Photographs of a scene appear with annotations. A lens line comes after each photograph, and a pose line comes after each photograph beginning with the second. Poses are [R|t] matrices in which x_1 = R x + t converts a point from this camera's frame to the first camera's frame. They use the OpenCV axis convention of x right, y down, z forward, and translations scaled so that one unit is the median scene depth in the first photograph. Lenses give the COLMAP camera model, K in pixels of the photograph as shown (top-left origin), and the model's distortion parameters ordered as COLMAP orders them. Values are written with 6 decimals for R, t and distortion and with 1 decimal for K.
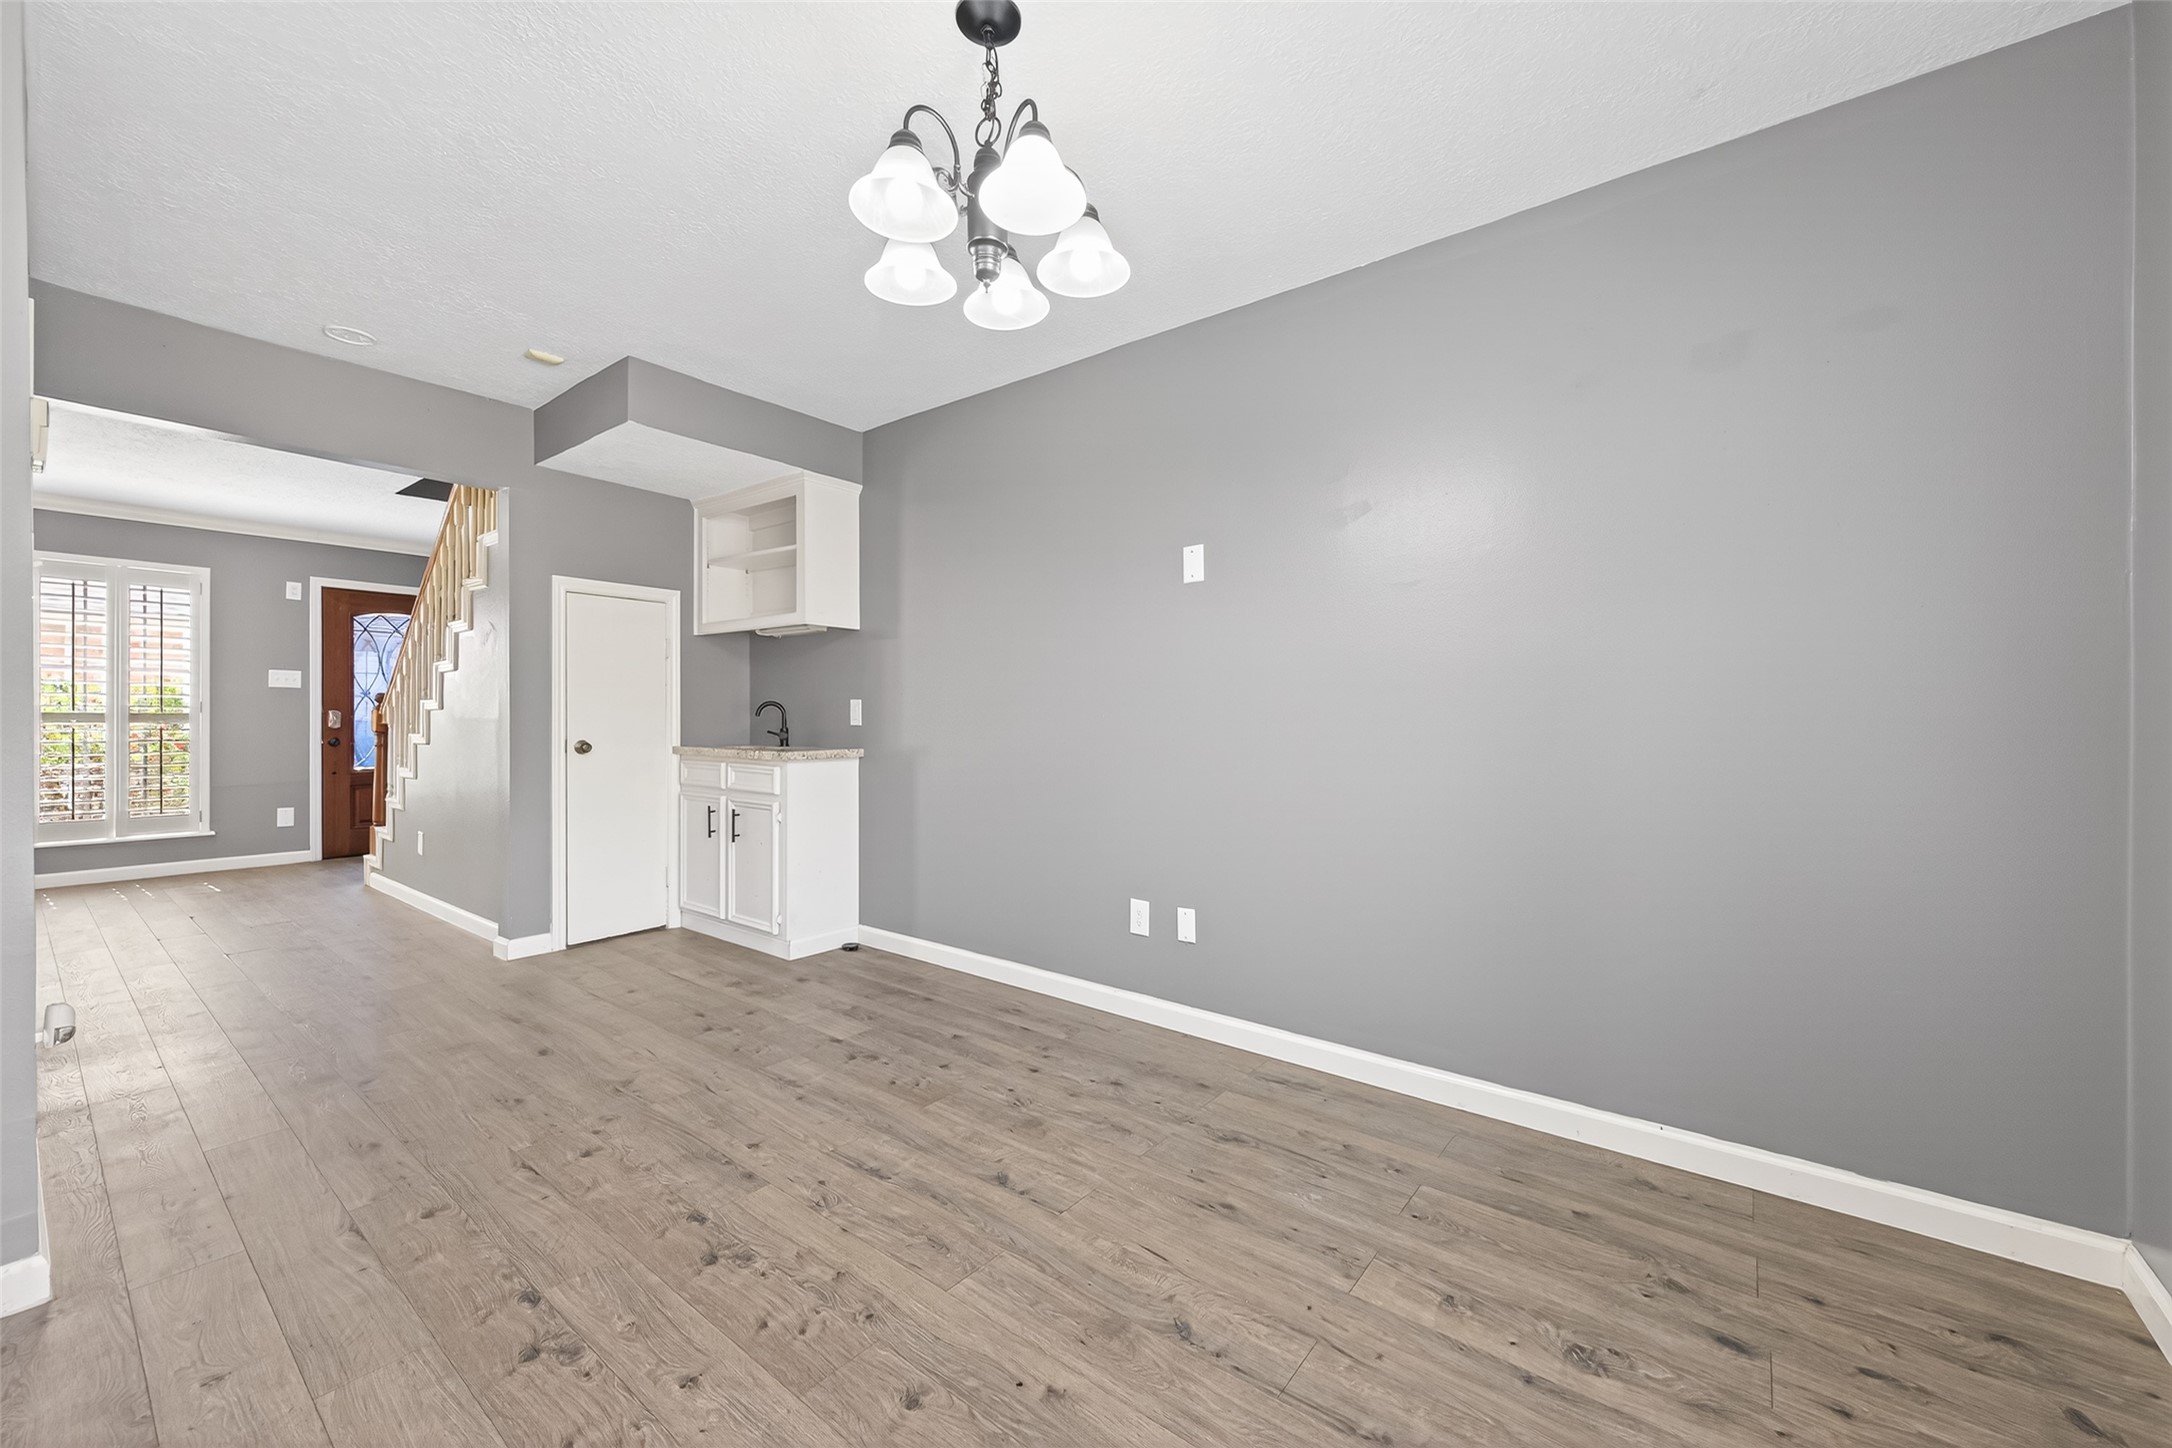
lens RADIAL K [[839.3, 0, 1089.2], [0, 839.3, 724.5], [0, 0, 1]] dist [0.008258, -0.002519]
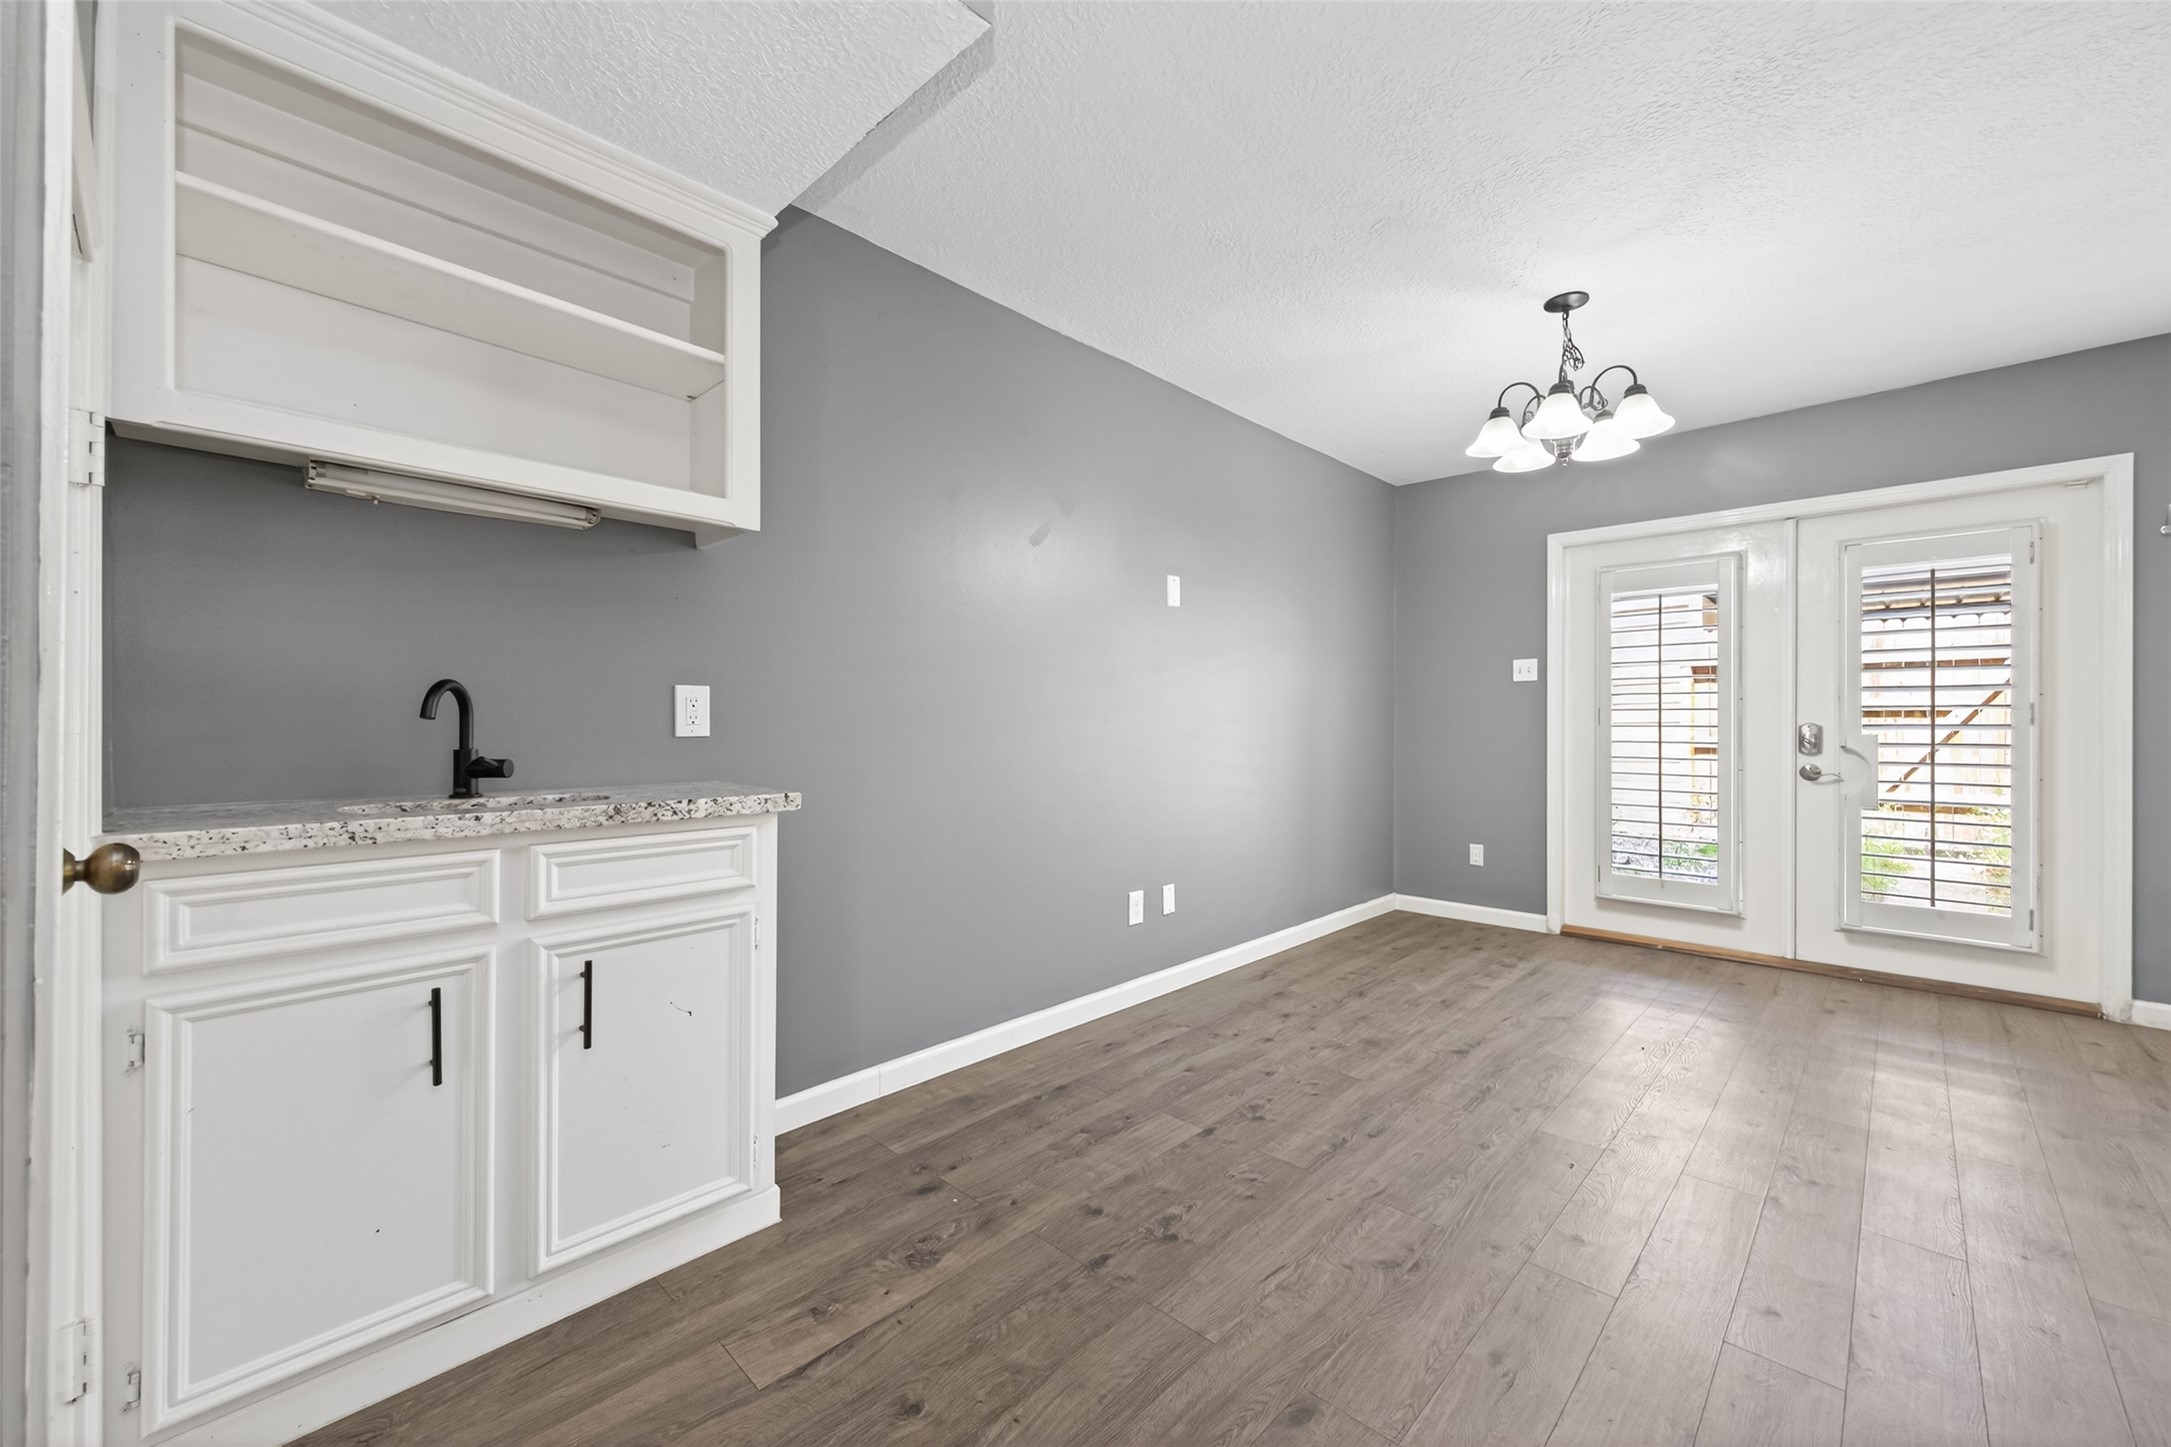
lens RADIAL K [[838.9, 0, 1088.7], [0, 838.9, 724.0], [0, 0, 1]] dist [0.008258, -0.002519]
pose [[0.110356, -0.007371, 0.993865, -1.104773], [0.007659, 0.999949, 0.006566, -0.011996], [-0.993863, 0.006887, 0.110407, 1.033290]]
